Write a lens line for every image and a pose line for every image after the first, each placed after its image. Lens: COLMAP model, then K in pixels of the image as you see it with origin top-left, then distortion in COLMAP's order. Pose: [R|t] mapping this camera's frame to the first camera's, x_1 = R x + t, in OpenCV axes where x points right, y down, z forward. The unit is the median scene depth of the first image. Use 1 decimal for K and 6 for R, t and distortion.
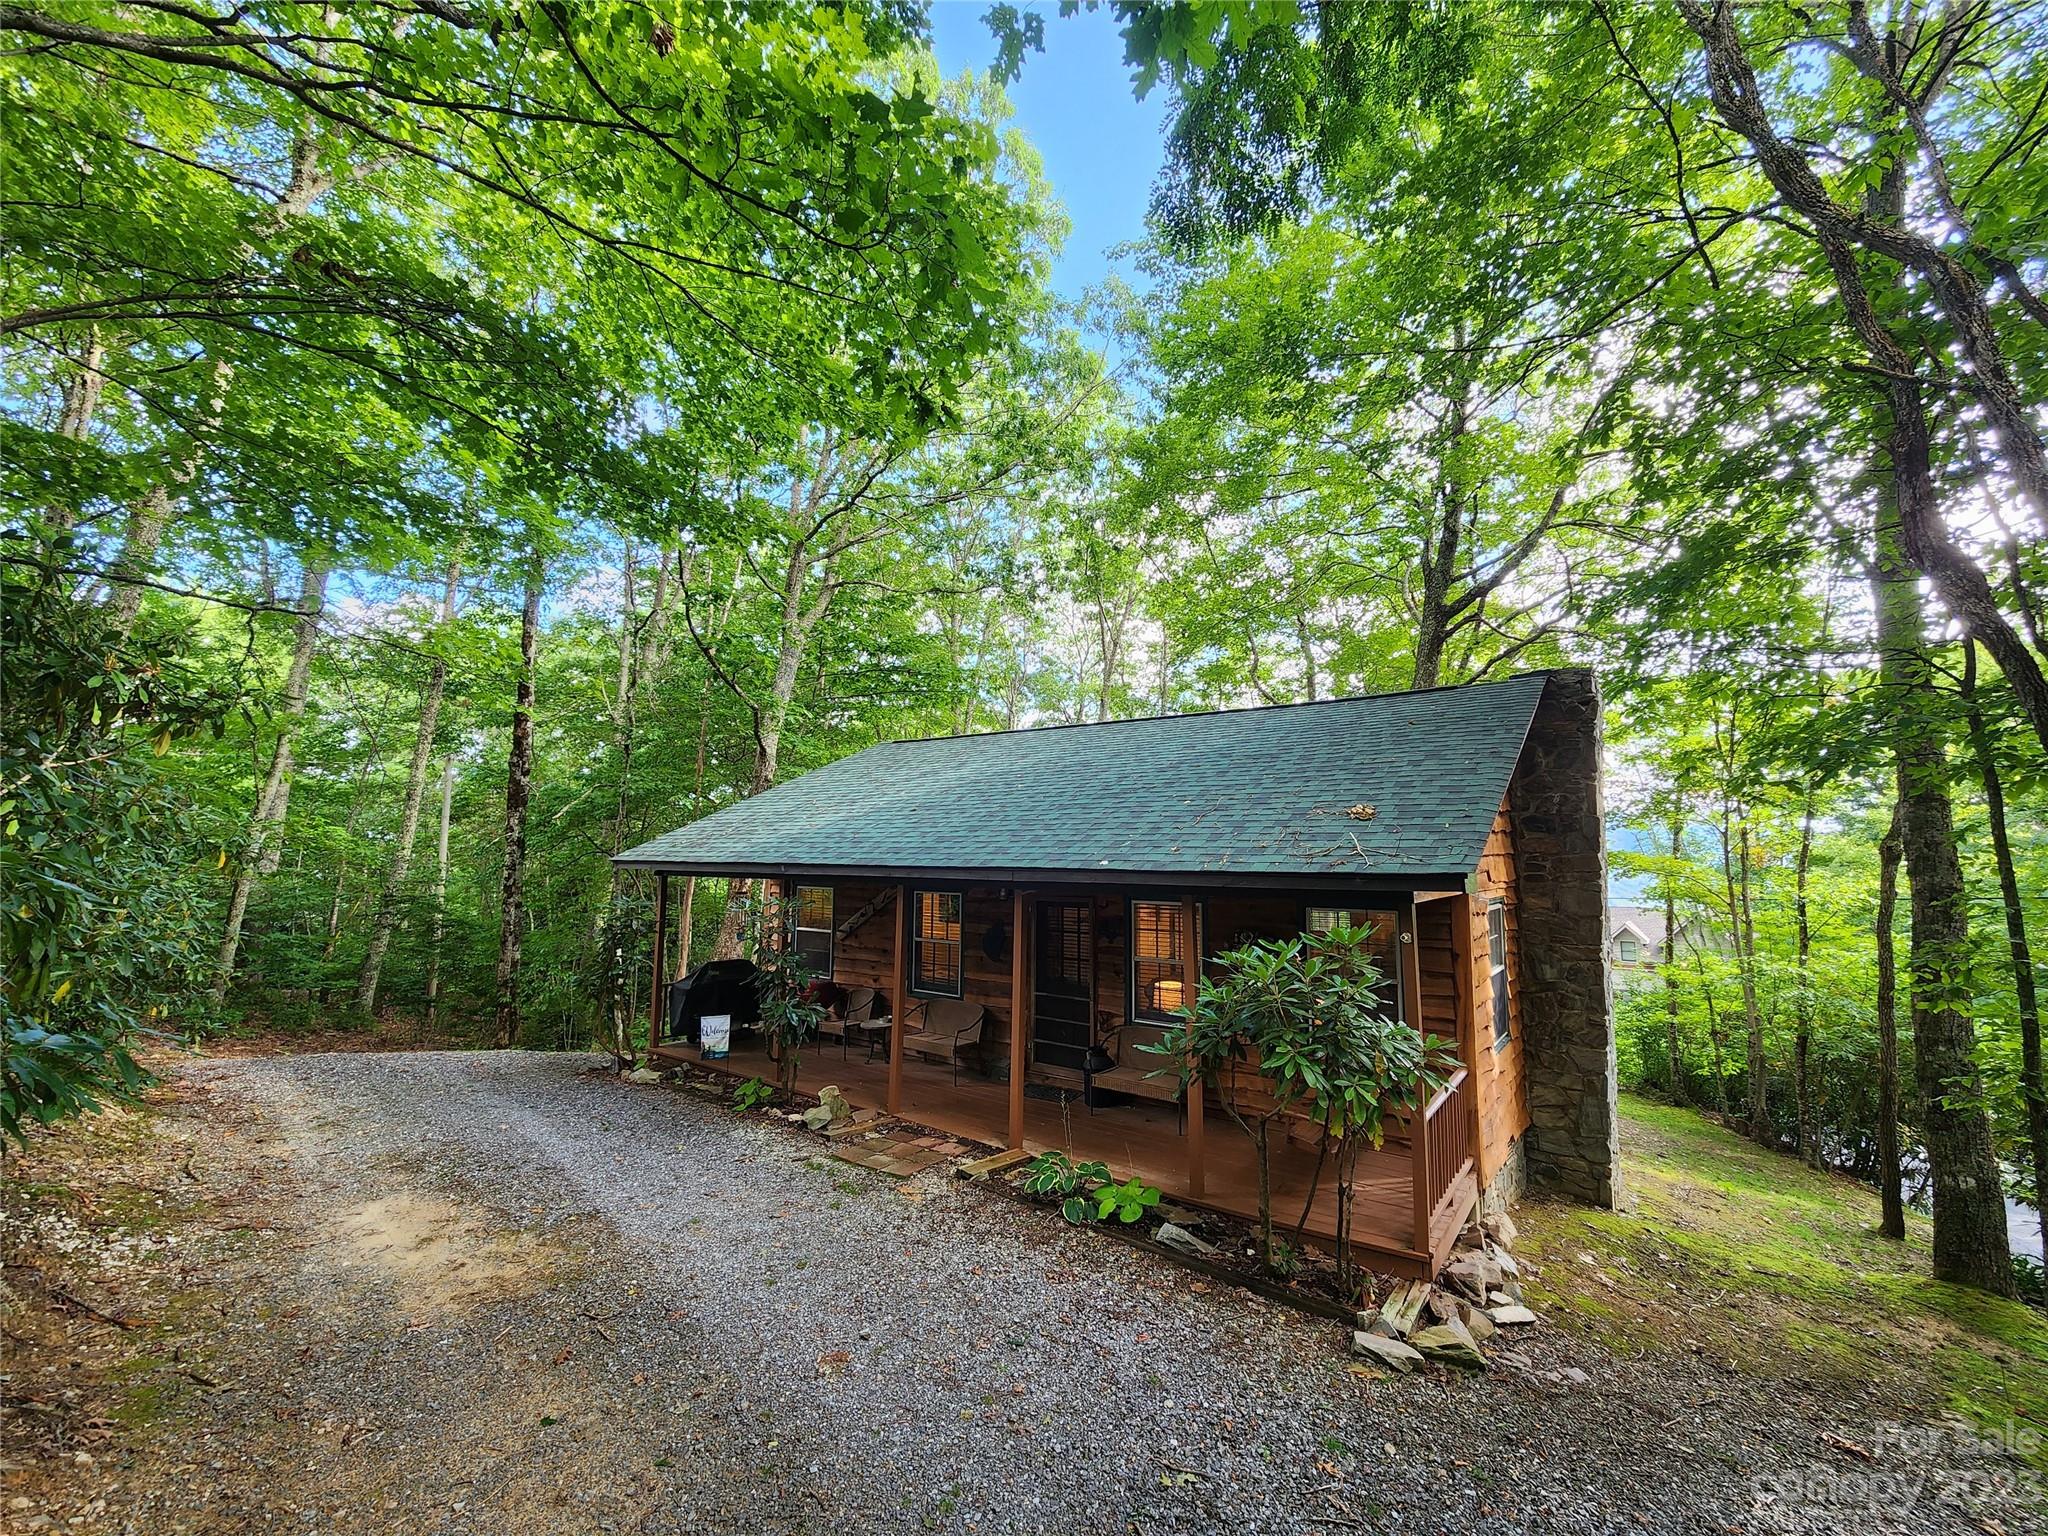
lens RADIAL K [[827.5, 0, 1036.5], [0, 827.5, 768.0], [0, 0, 1]] dist [0.008393, -0.002838]
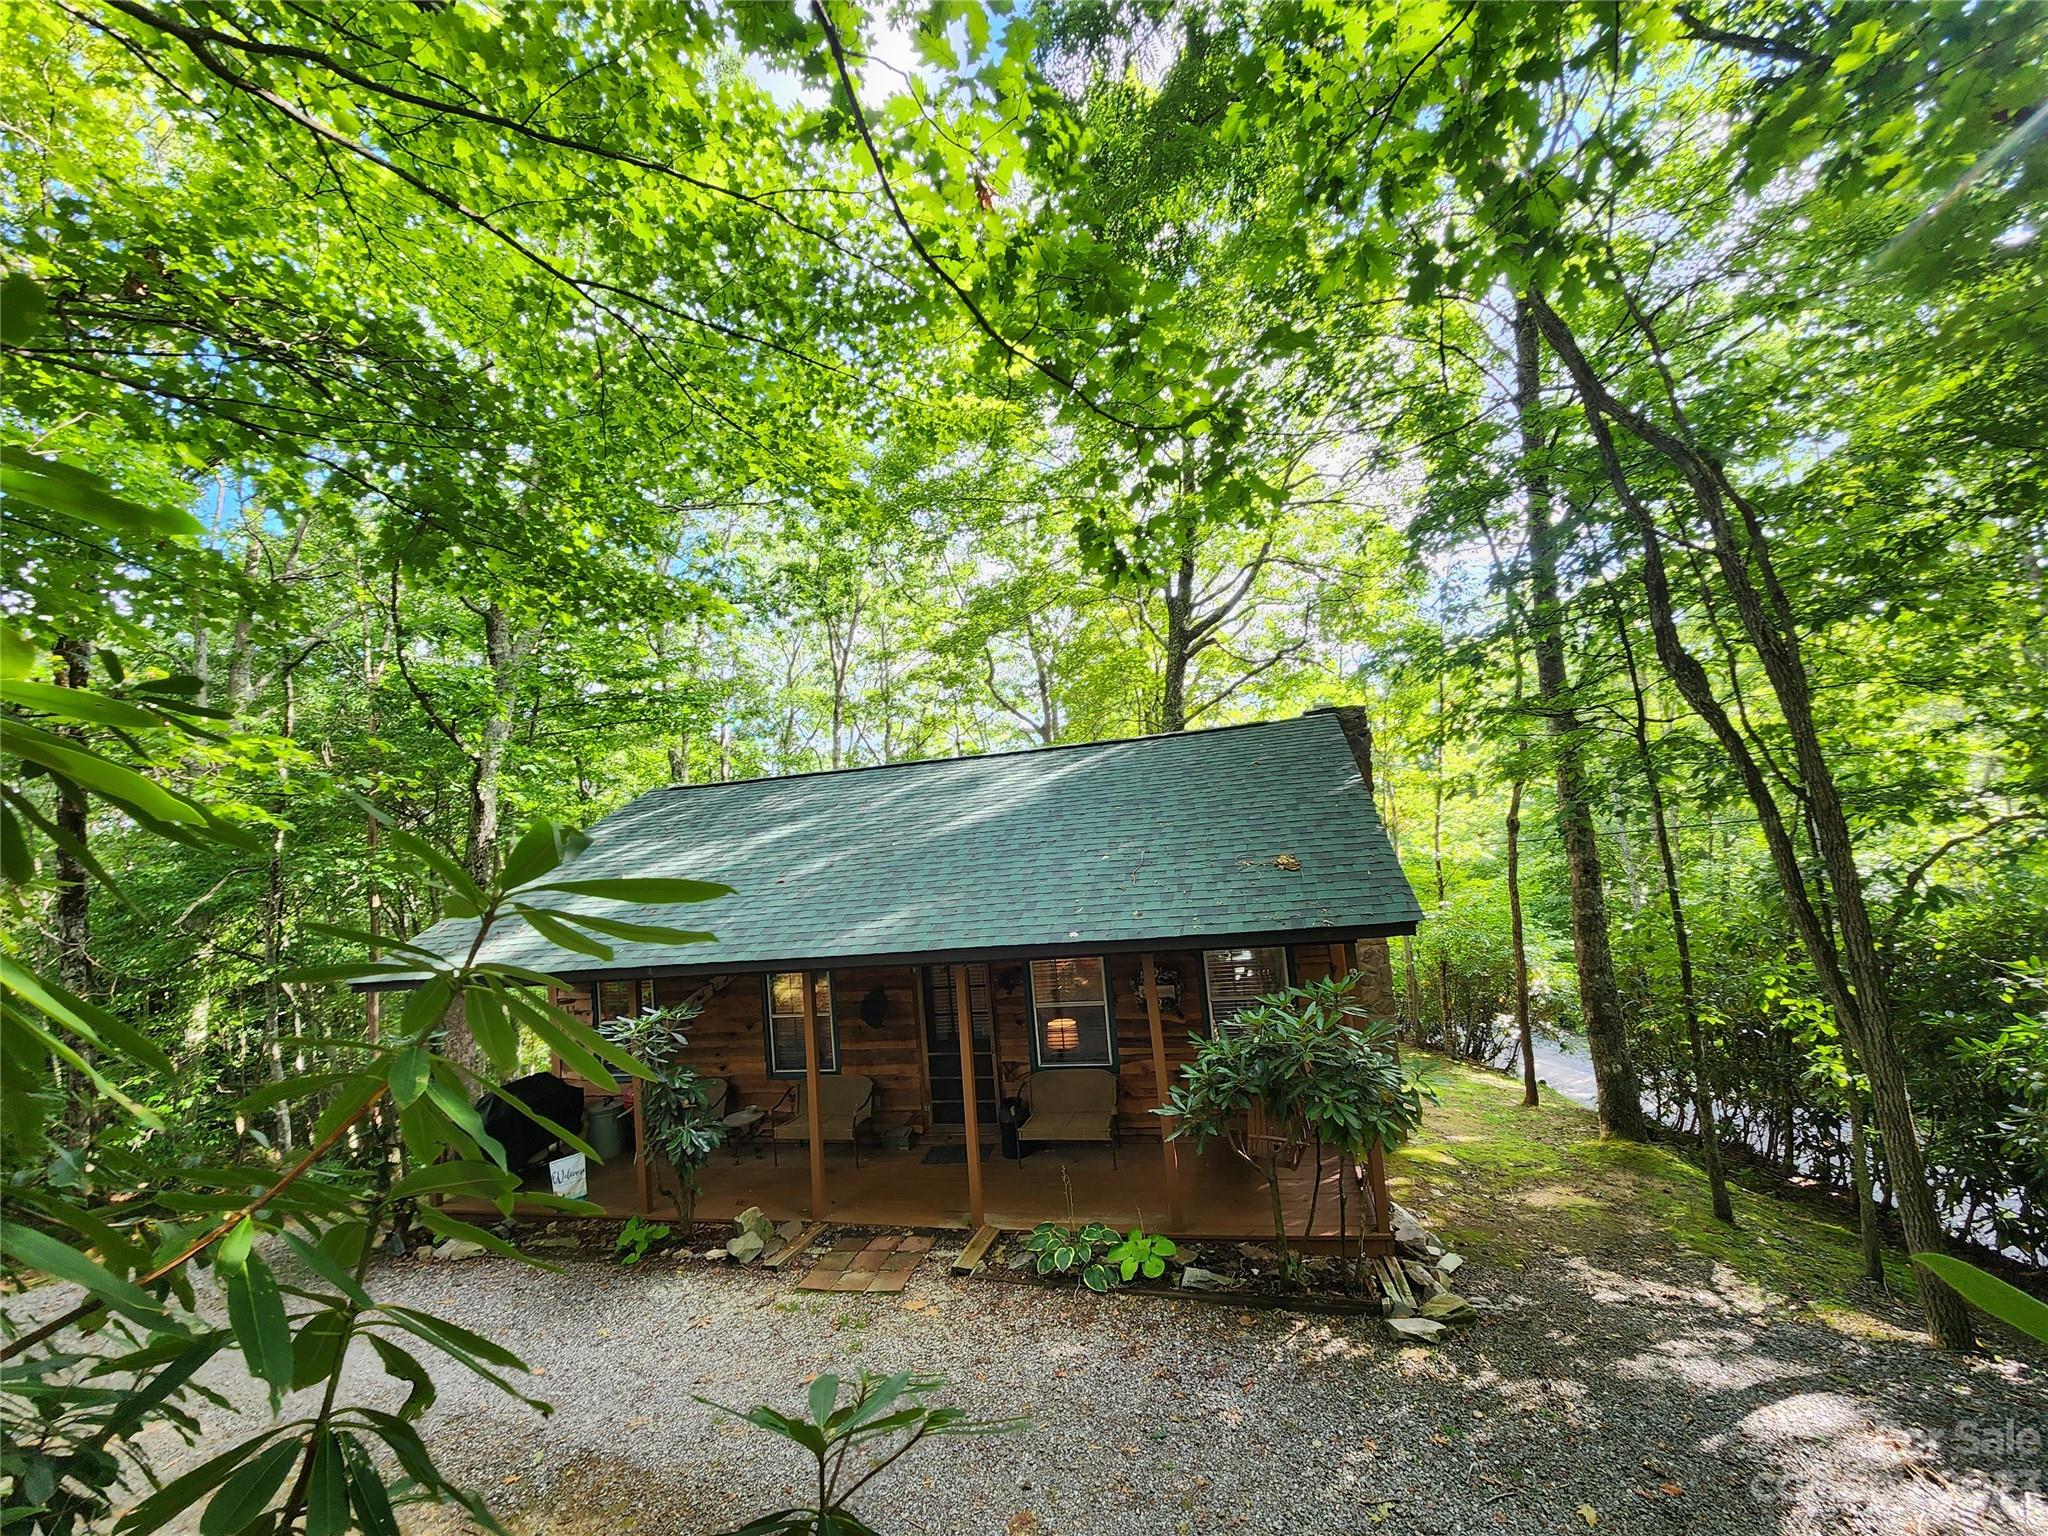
lens RADIAL K [[836.2, 0, 1025.9], [0, 836.2, 772.1], [0, 0, 1]] dist [-0.001081, -0.000301]
pose [[0.925348, -0.066577, 0.373228, -0.331029], [0.059138, 0.997757, 0.031360, -0.116662], [-0.374479, -0.006946, 0.927209, 0.061995]]
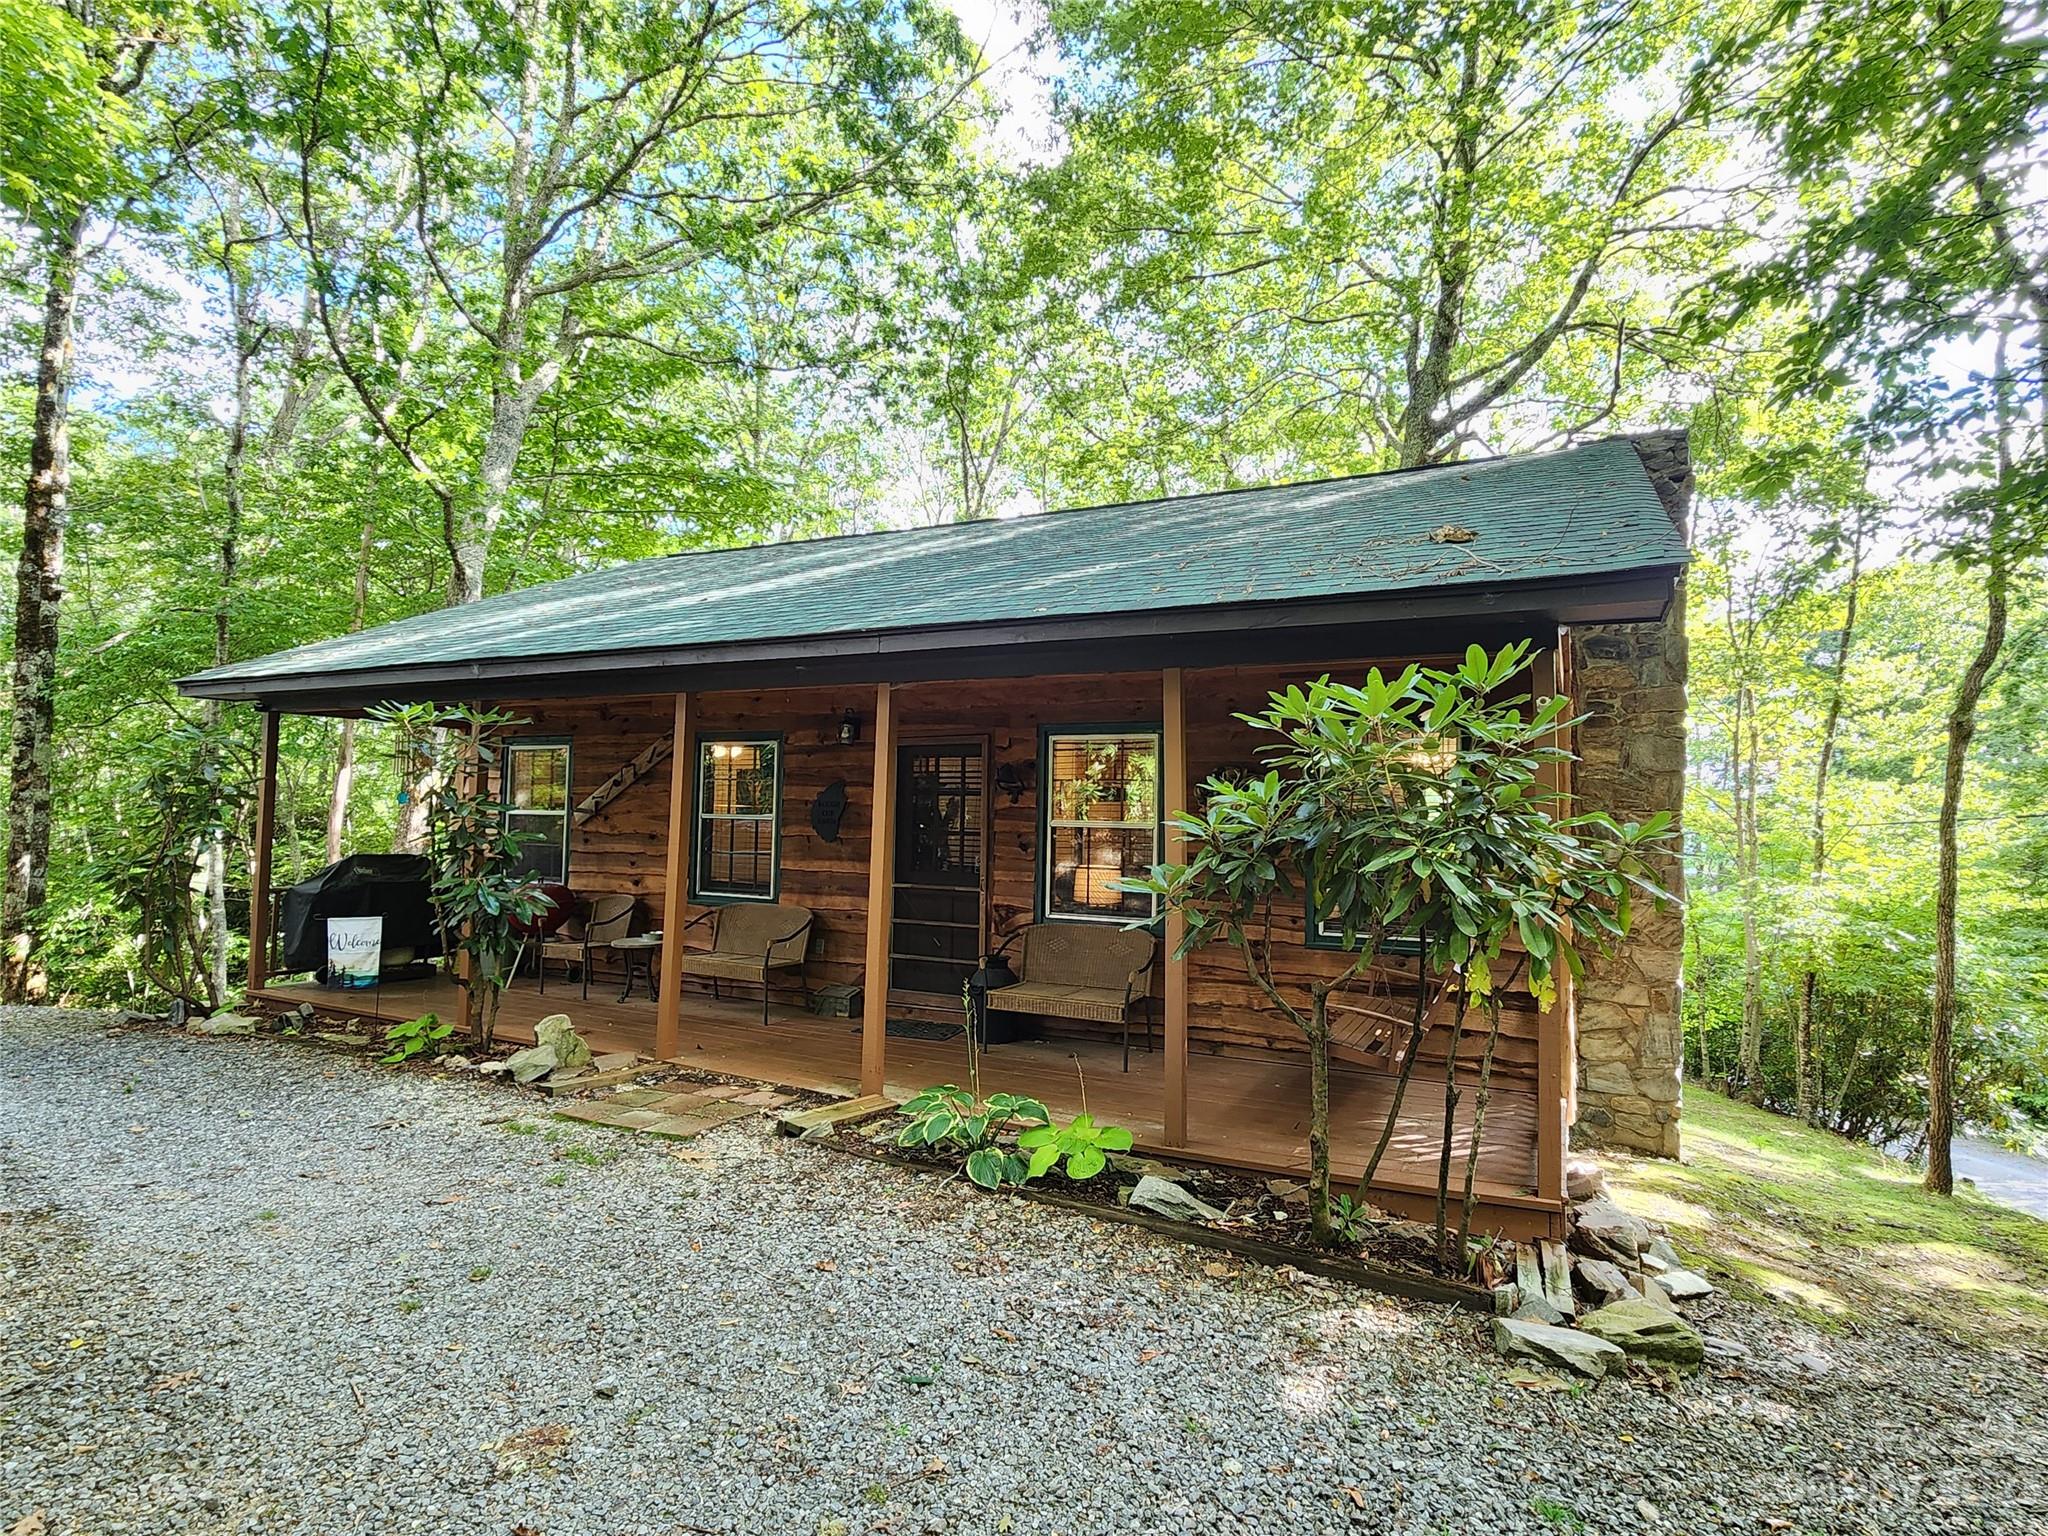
lens RADIAL K [[1045.5, 0, 1033.3], [0, 1045.5, 764.7], [0, 0, 1]] dist [0.004280, -0.000180]
pose [[0.985620, 0.021377, 0.167621, -0.045407], [-0.030690, 0.998114, 0.053166, 0.178941], [-0.166168, -0.057546, 0.984417, 0.241855]]
